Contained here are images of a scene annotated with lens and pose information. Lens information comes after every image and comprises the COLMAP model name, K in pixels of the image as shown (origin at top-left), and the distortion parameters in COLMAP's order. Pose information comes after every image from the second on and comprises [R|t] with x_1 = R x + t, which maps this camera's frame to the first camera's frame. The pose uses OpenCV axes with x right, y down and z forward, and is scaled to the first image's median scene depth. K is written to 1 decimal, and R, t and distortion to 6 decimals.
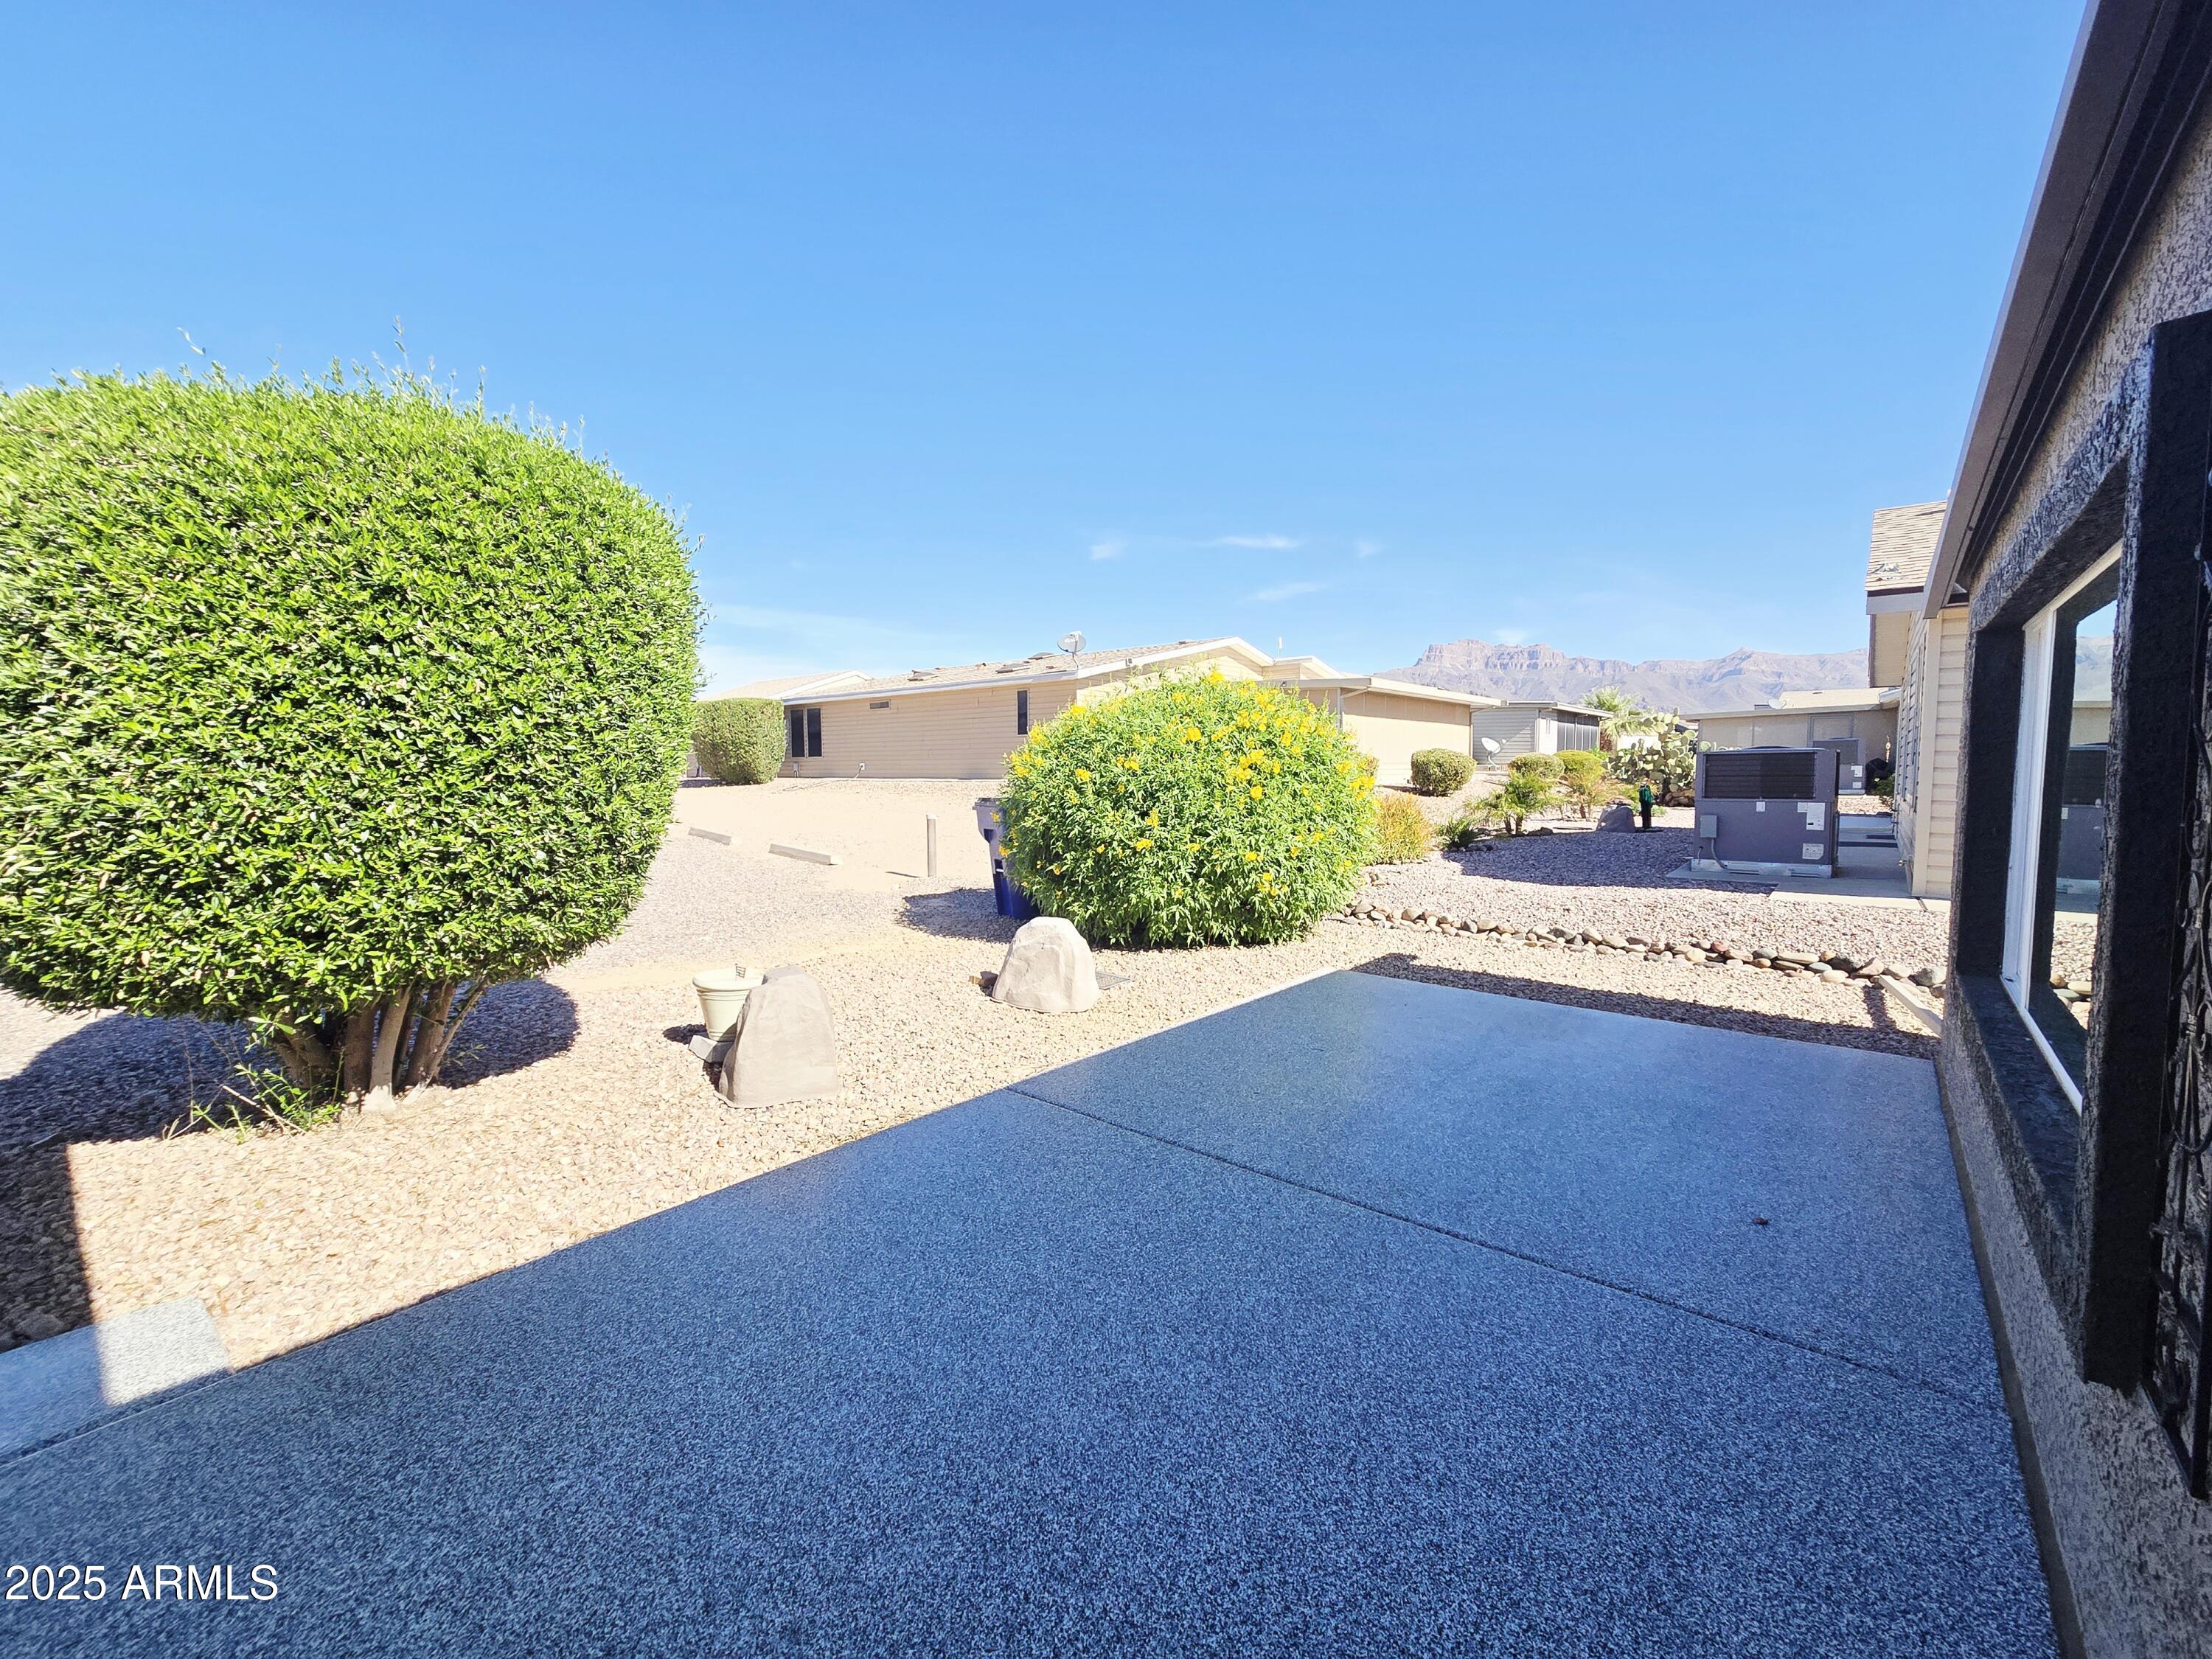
lens RADIAL K [[910.7, 0, 1103.4], [0, 910.7, 832.4], [0, 0, 1]] dist [-0.000447, 0.001501]
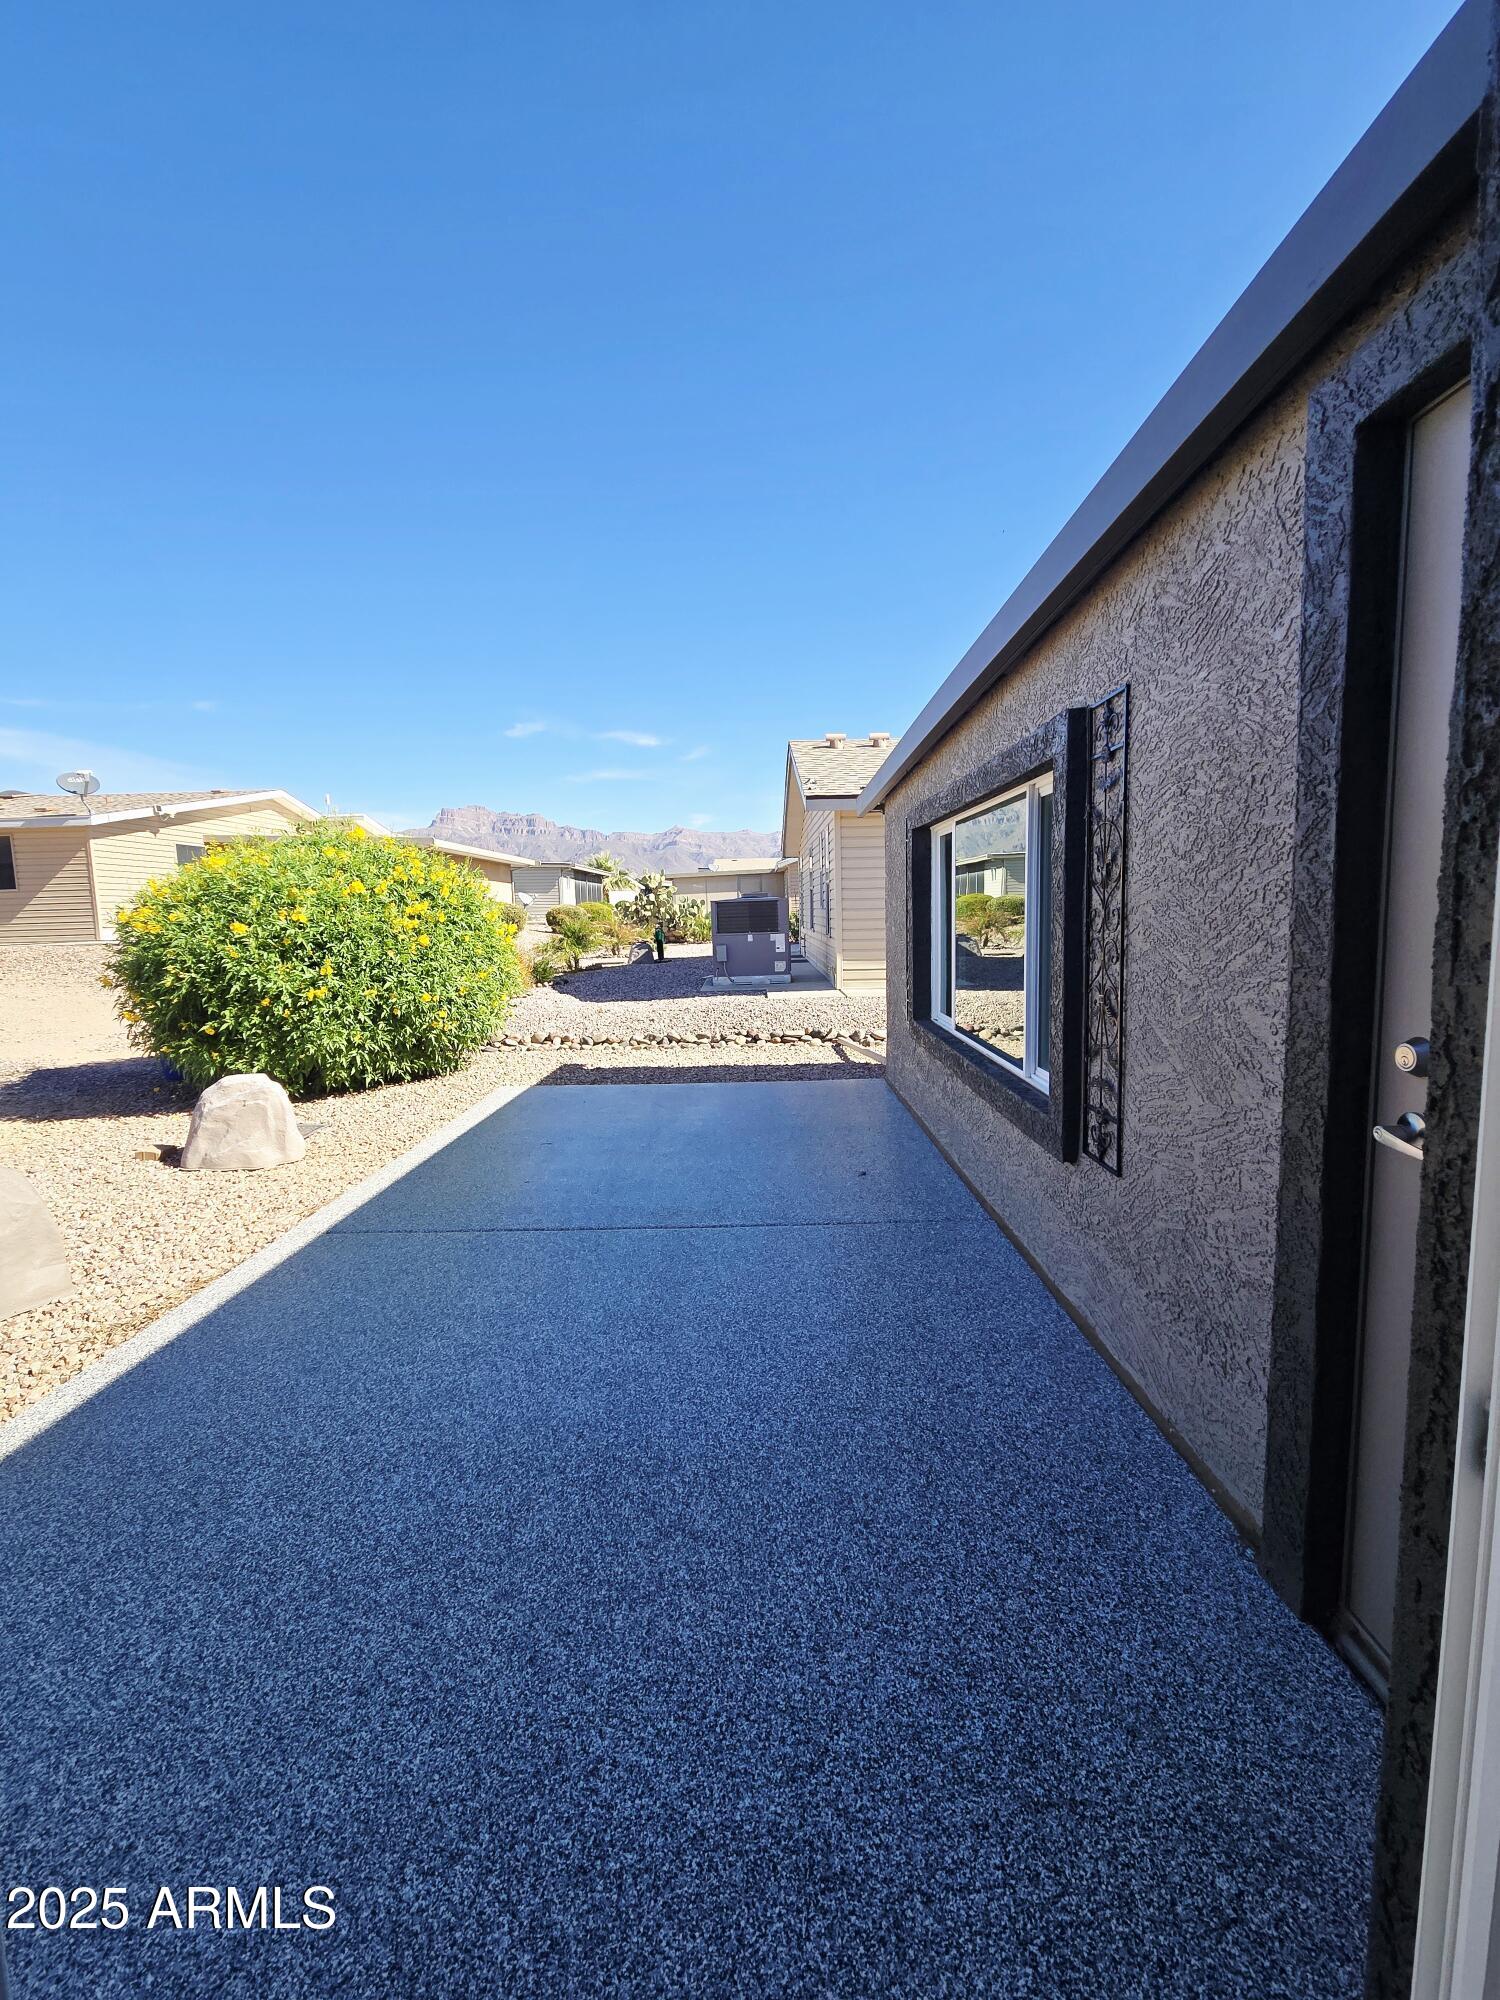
lens RADIAL K [[823.4, 0, 748.4], [0, 823.4, 1000.0], [0, 0, 1]] dist [-0.000447, 0.001501]
pose [[0.768155, -0.085031, 0.634593, -0.168835], [0.069137, 0.996363, 0.049817, 0.006373], [-0.636521, 0.005607, 0.771239, -0.021245]]
